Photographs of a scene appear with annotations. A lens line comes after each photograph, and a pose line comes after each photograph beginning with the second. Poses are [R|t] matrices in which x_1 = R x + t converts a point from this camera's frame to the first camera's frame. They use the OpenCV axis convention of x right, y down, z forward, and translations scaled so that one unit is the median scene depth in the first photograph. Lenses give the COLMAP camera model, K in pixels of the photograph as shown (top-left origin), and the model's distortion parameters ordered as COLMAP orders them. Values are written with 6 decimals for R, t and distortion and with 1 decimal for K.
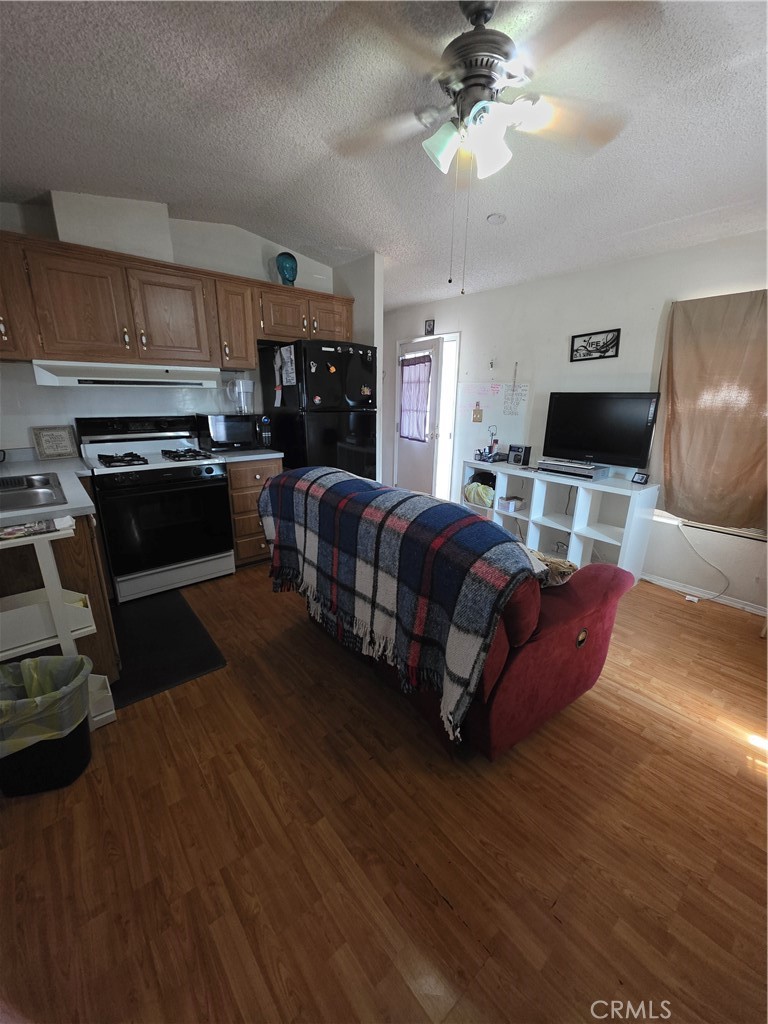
lens RADIAL K [[407.1, 0, 383.4], [0, 407.1, 517.0], [0, 0, 1]] dist [-0.001158, -0.001168]
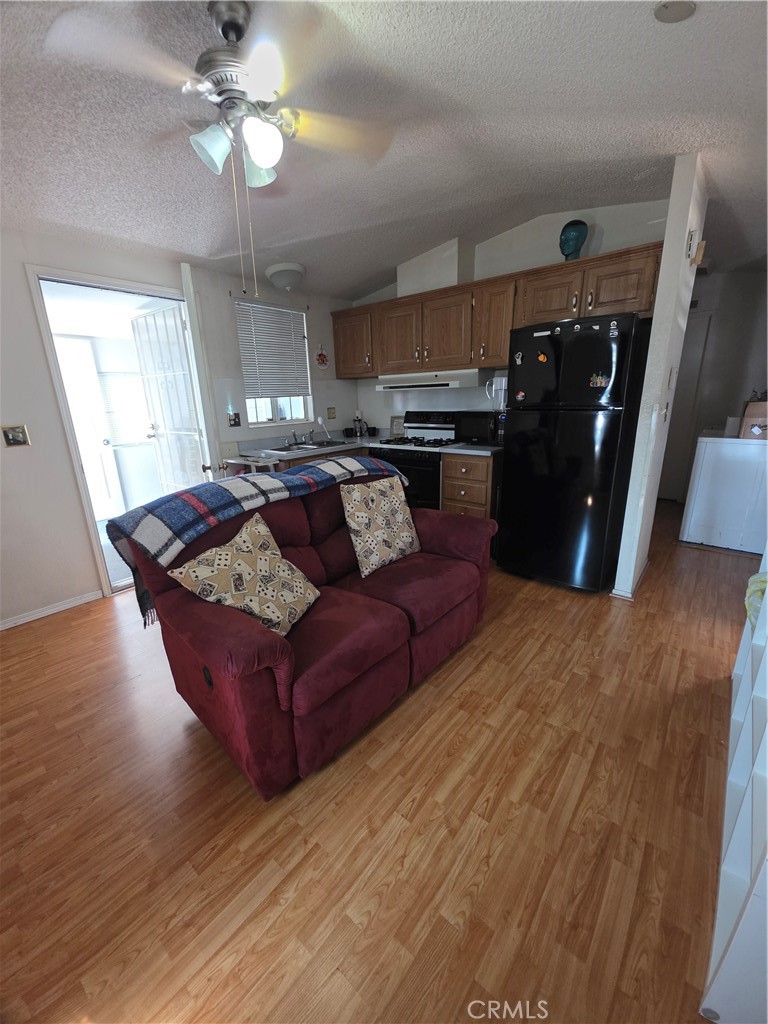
lens RADIAL K [[407.1, 0, 381.7], [0, 407.1, 513.1], [0, 0, 1]] dist [-0.001158, -0.001168]
pose [[0.172307, 0.258217, -0.950597, 1.027537], [-0.250063, 0.944883, 0.211338, -0.246696], [0.952774, 0.201294, 0.227381, 0.872848]]
